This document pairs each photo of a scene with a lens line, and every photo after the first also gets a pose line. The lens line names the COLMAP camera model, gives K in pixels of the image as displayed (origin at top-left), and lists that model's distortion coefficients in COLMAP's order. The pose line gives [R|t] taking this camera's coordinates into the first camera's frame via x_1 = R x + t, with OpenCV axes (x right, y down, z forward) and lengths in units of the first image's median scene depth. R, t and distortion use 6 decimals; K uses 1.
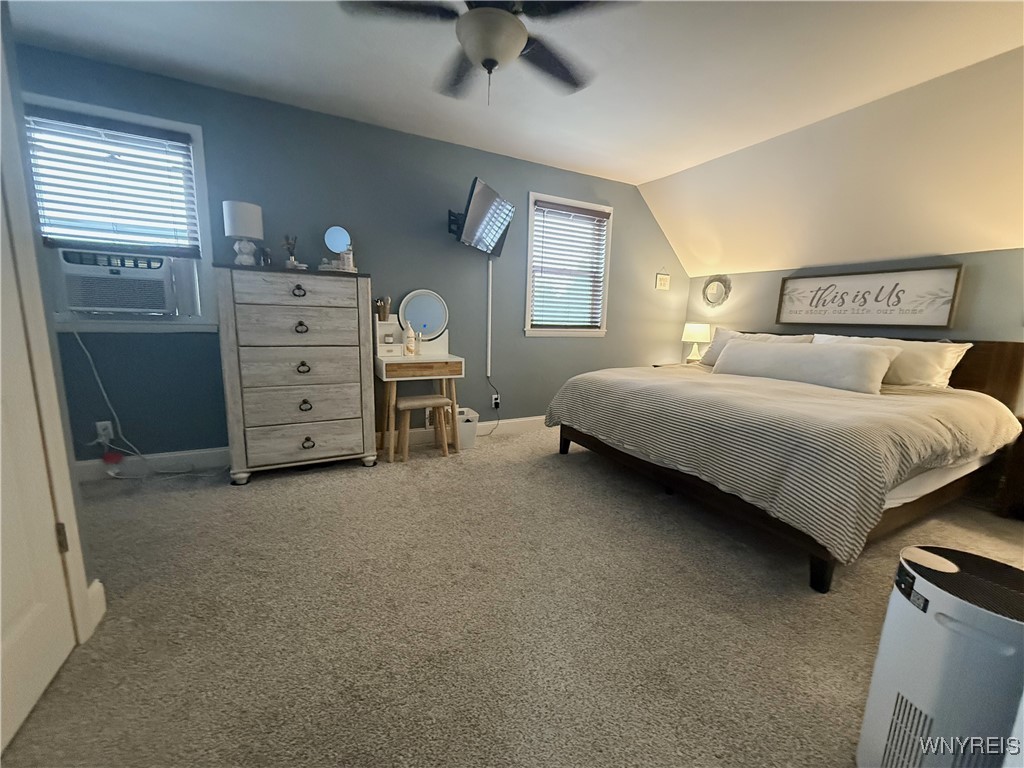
lens RADIAL K [[408.9, 0, 512.0], [0, 408.9, 387.2], [0, 0, 1]] dist [0.001523, -0.000187]
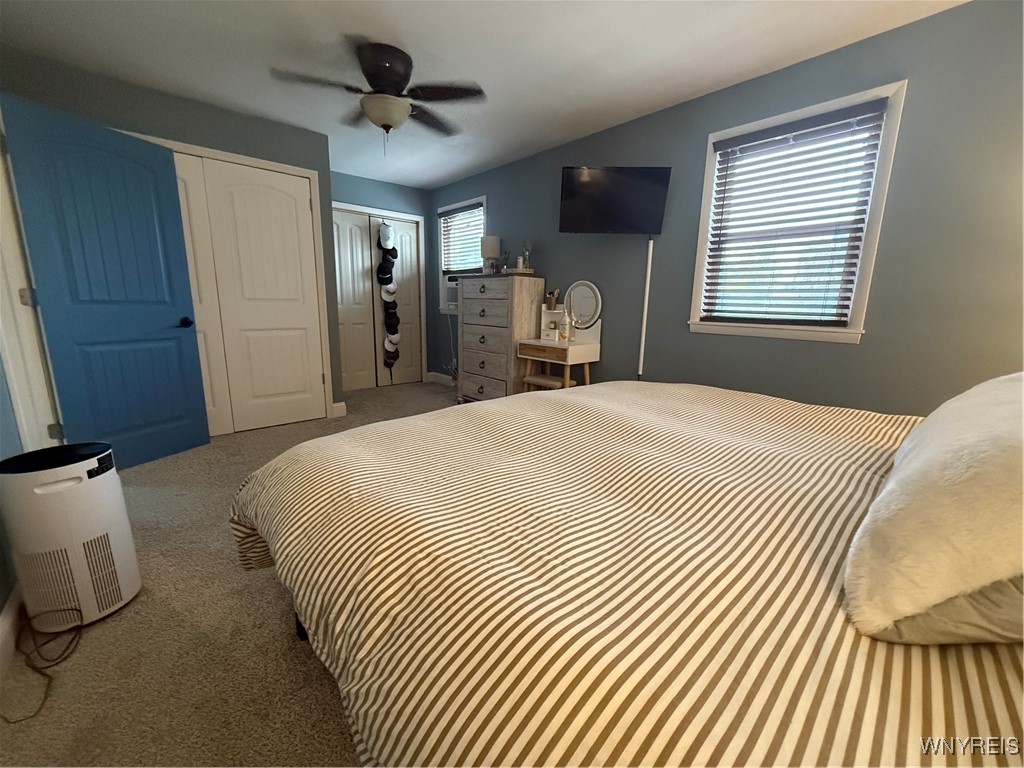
lens RADIAL K [[408.9, 0, 510.8], [0, 408.9, 383.9], [0, 0, 1]] dist [0.001523, -0.000187]
pose [[0.249945, 0.171901, -0.952878, 0.868894], [-0.171102, 0.976468, 0.131276, -0.091767], [0.953022, 0.130228, 0.273477, 0.618211]]
